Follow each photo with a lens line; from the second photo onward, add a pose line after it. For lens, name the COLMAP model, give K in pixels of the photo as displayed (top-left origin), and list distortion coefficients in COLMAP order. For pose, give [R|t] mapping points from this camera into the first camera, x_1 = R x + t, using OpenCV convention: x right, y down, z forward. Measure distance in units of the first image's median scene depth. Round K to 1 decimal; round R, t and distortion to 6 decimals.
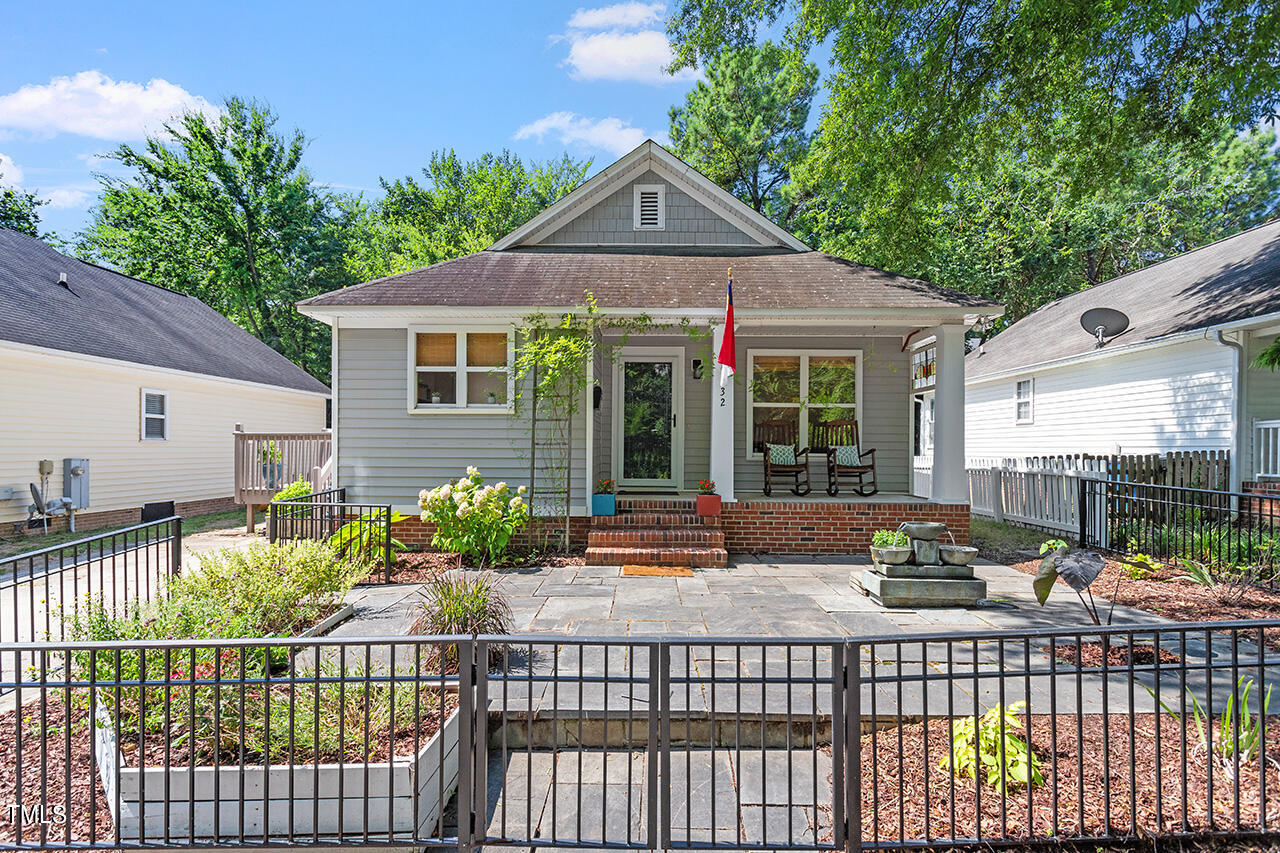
lens RADIAL K [[615.2, 0, 634.2], [0, 615.2, 470.6], [0, 0, 1]] dist [0.002684, 0.000601]
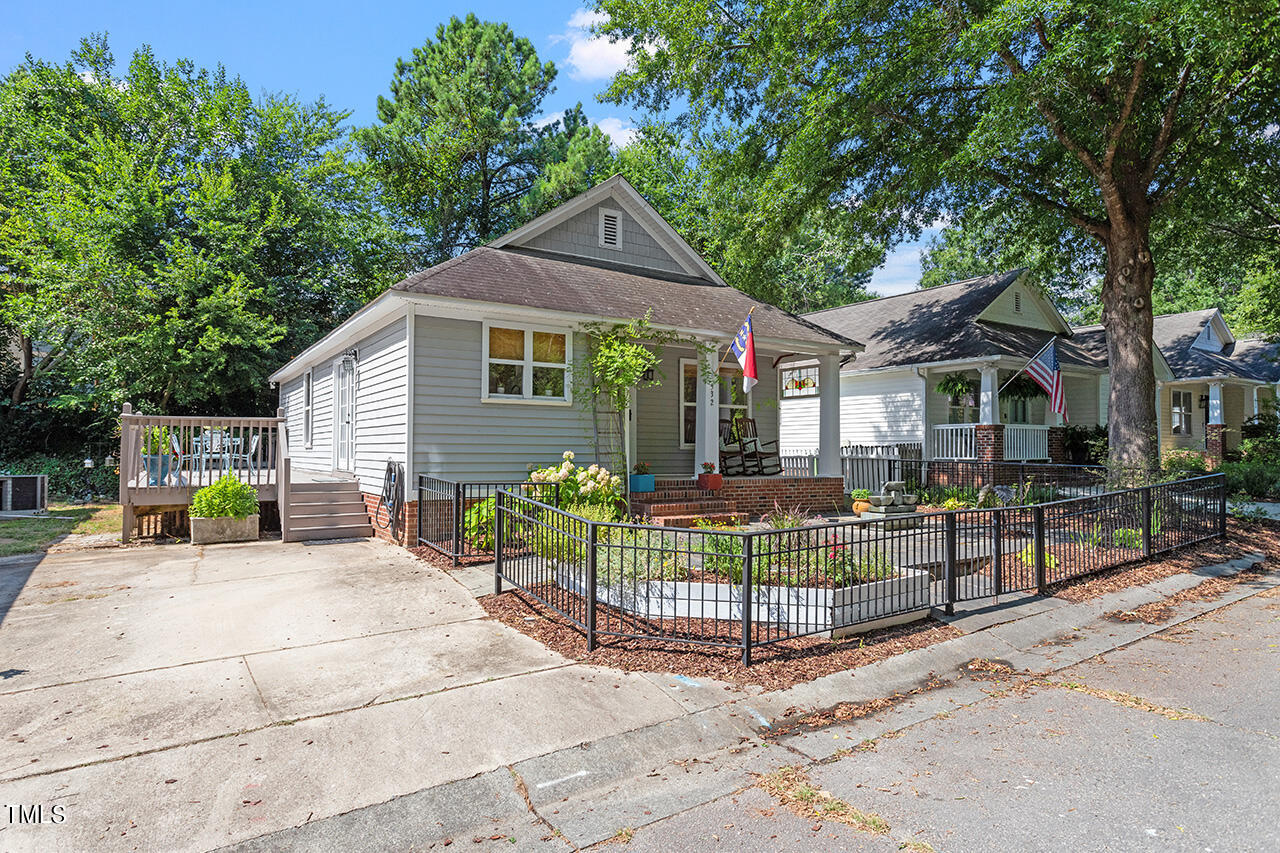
lens RADIAL K [[736.7, 0, 636.5], [0, 736.7, 460.4], [0, 0, 1]] dist [-0.008300, 0.004552]
pose [[0.829144, -0.007196, 0.558989, -0.713732], [0.018696, 0.999715, -0.014861, 0.026074], [-0.558723, 0.022773, 0.829042, -0.158444]]
